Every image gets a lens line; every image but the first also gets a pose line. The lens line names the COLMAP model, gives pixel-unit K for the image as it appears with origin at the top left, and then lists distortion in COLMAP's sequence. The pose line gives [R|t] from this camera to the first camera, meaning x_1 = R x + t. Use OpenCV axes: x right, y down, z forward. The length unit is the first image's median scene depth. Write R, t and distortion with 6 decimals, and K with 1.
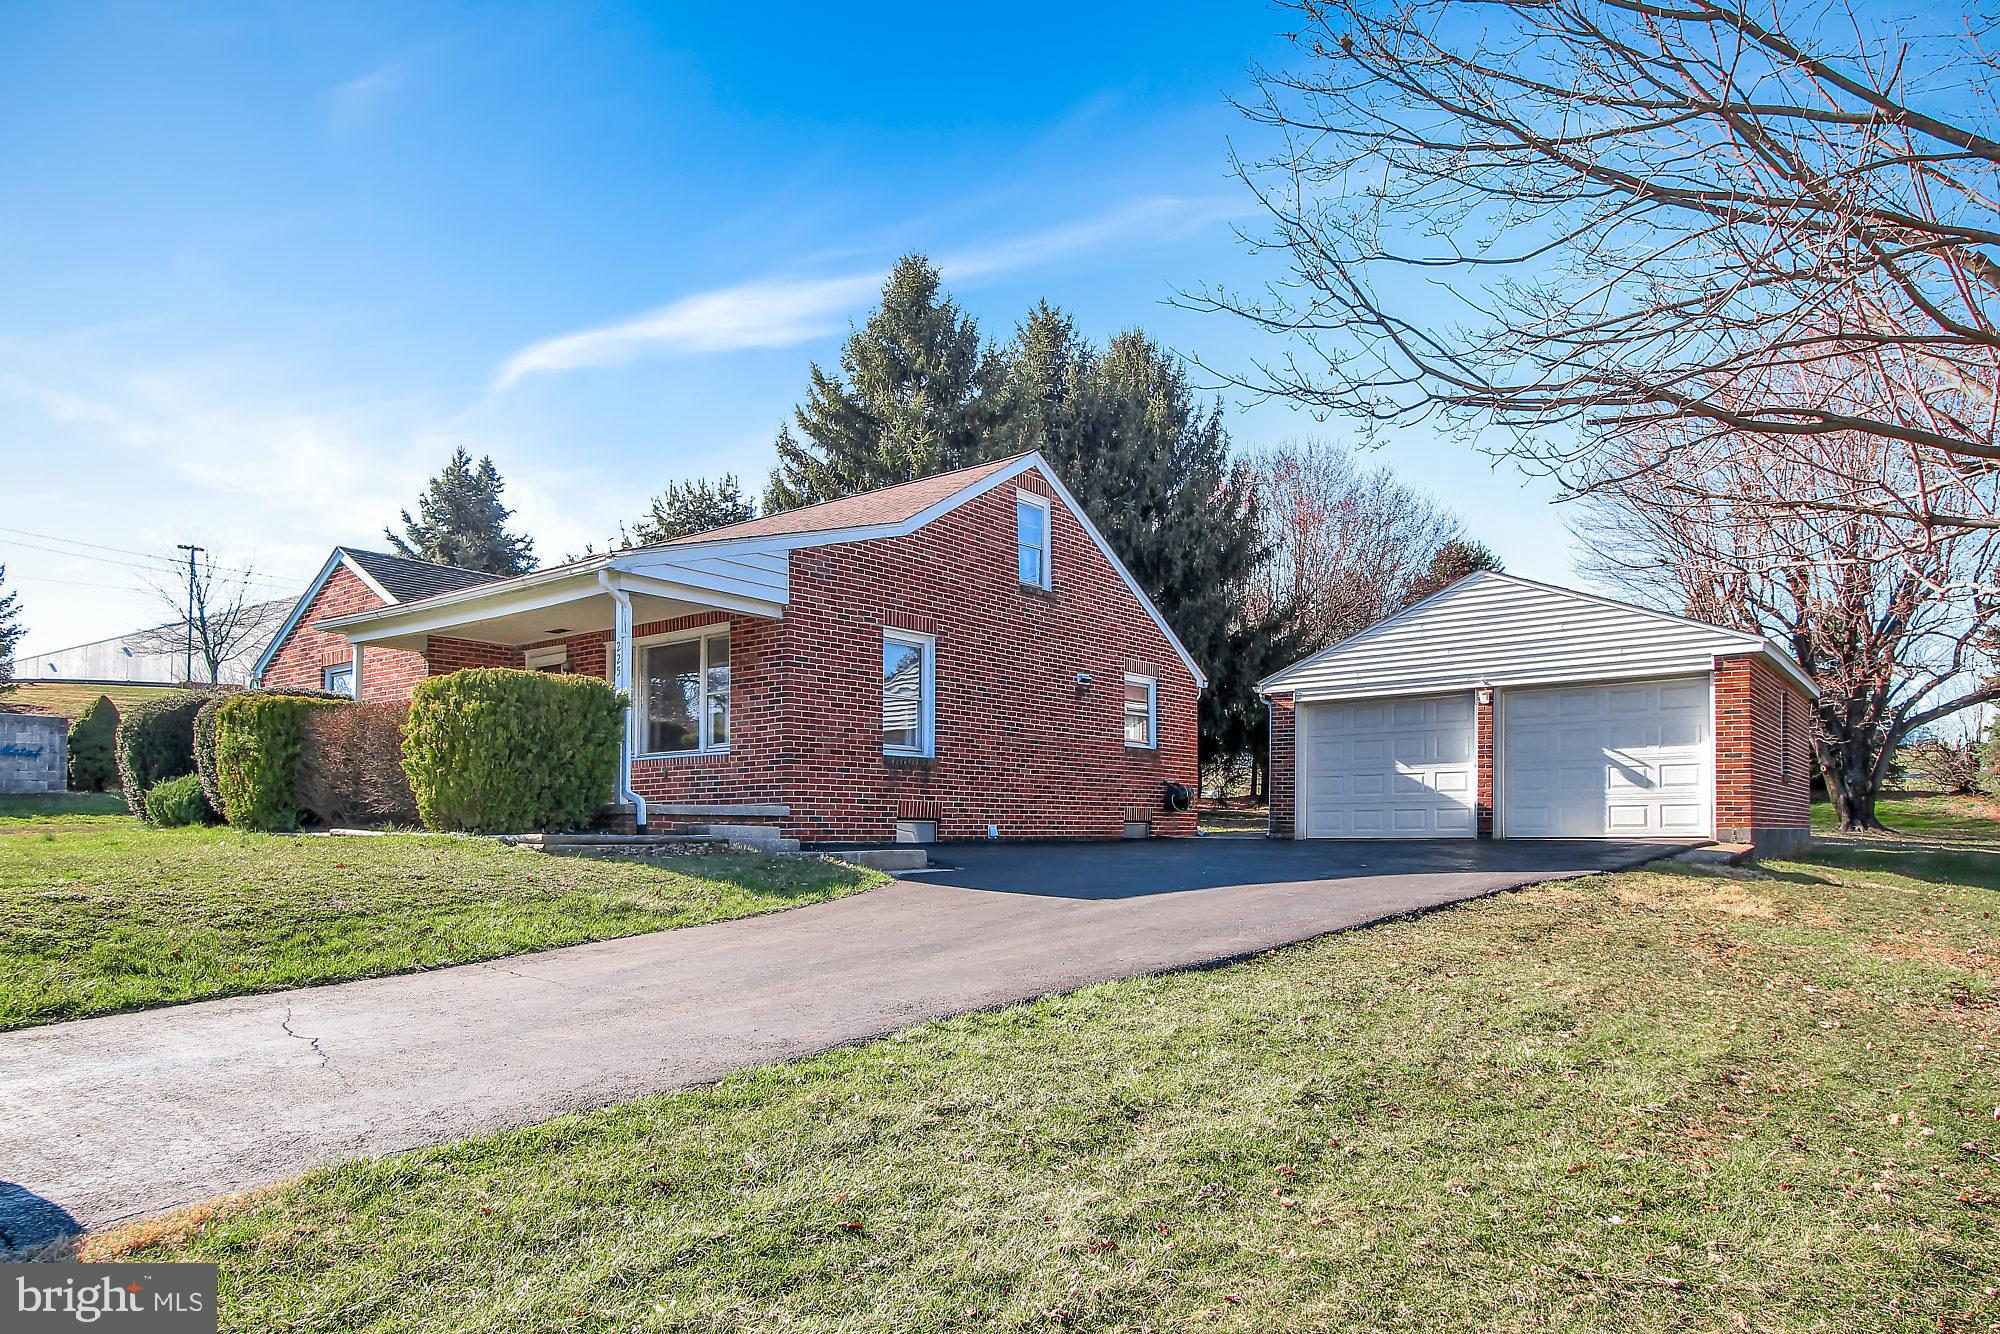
lens RADIAL K [[1350.8, 0, 998.6], [0, 1350.8, 750.0], [0, 0, 1]] dist [-0.007024, -0.000048]
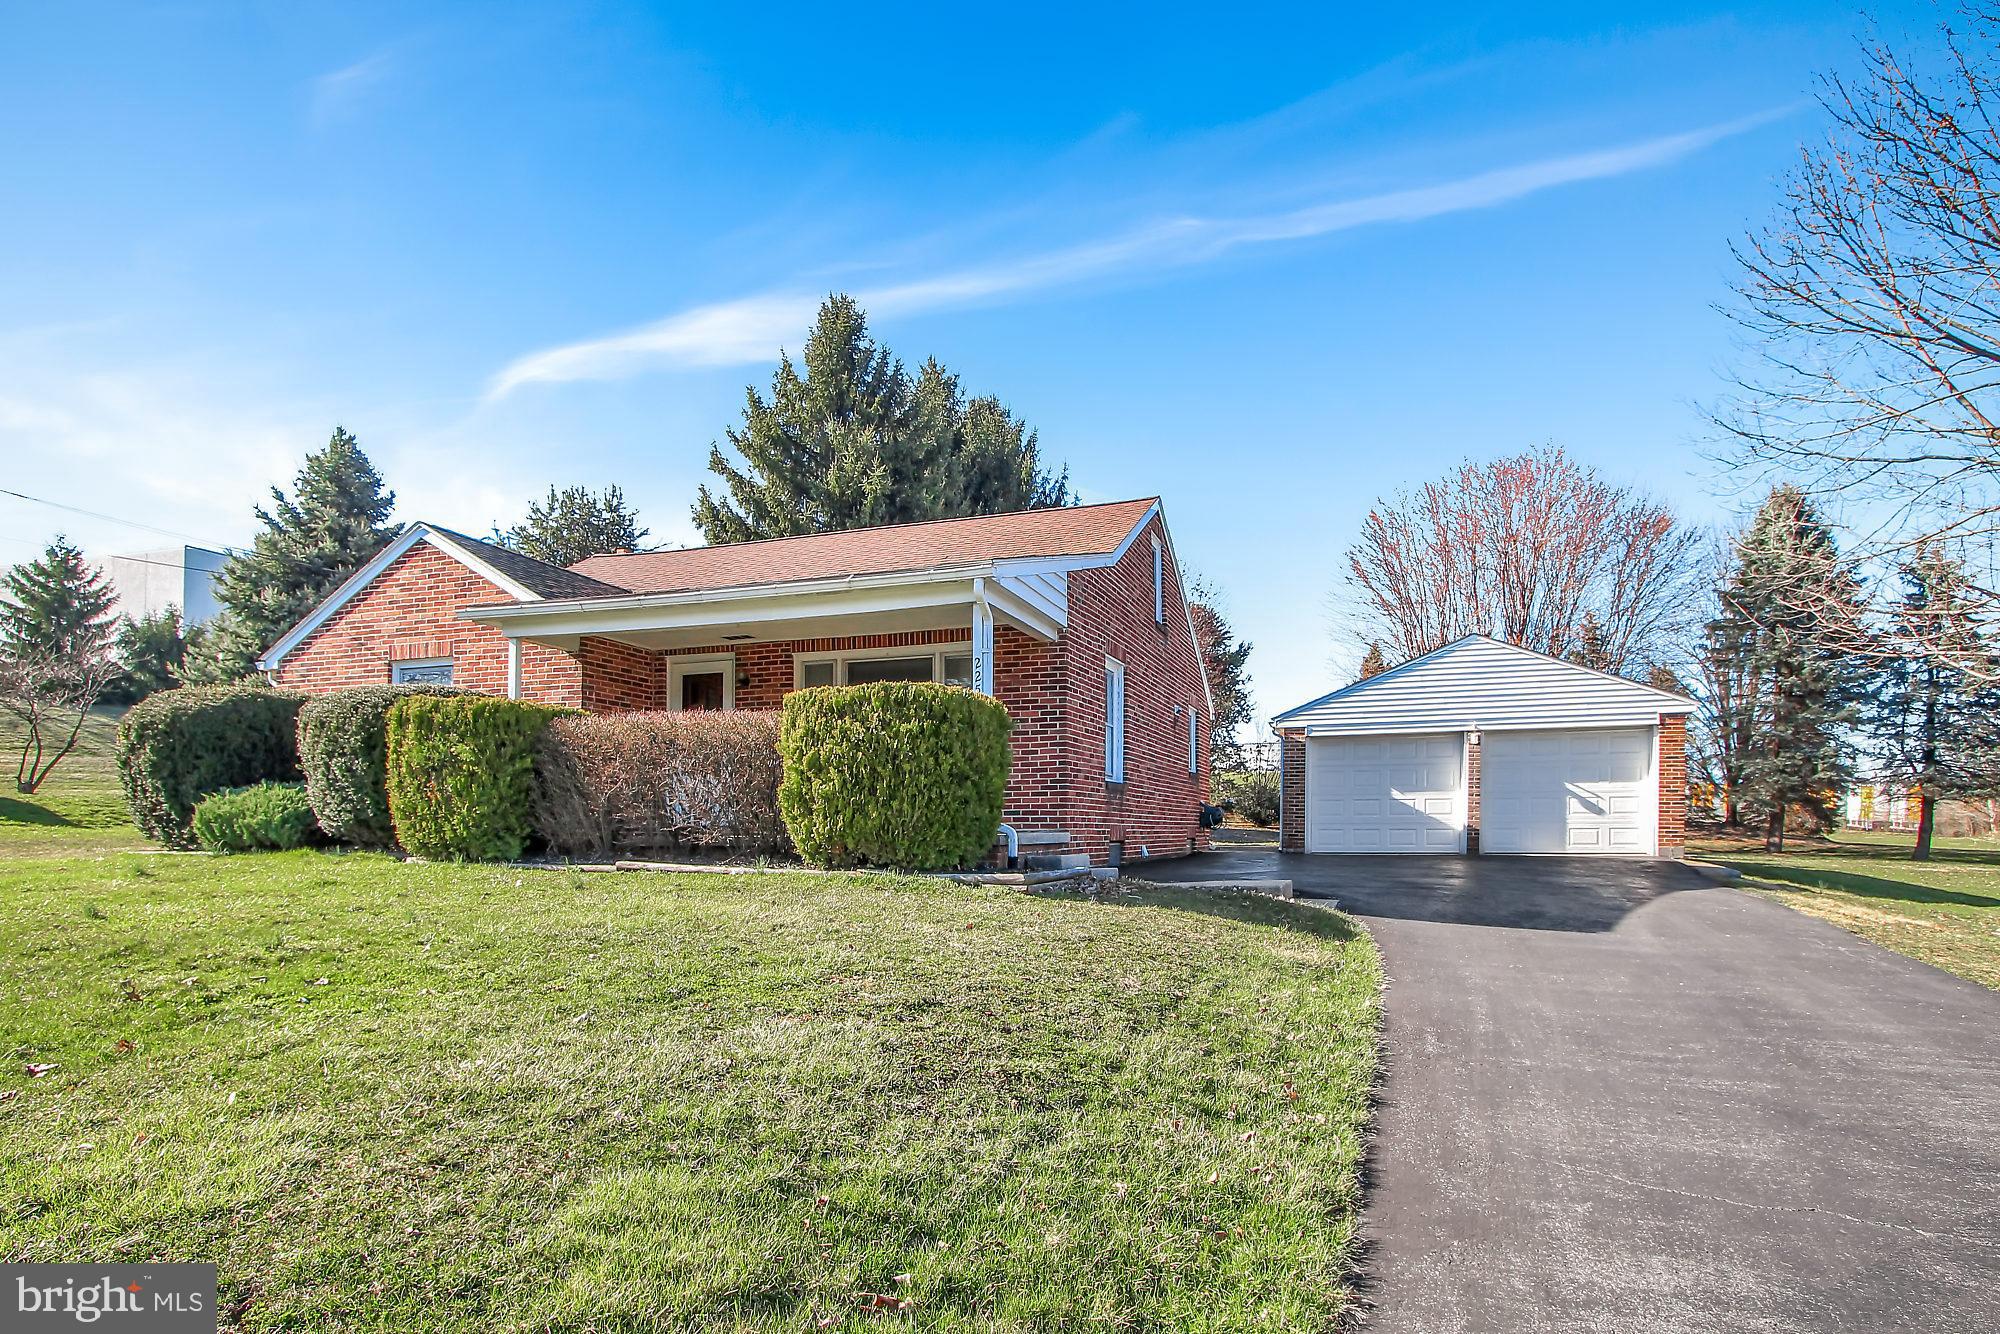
lens RADIAL K [[1111.6, 0, 1022.7], [0, 1111.6, 791.6], [0, 0, 1]] dist [-0.014569, -0.001256]
pose [[0.937202, 0.014518, 0.348485, -0.375871], [-0.025323, 0.999329, 0.026471, -0.007211], [-0.347867, -0.033633, 0.936940, 0.200086]]
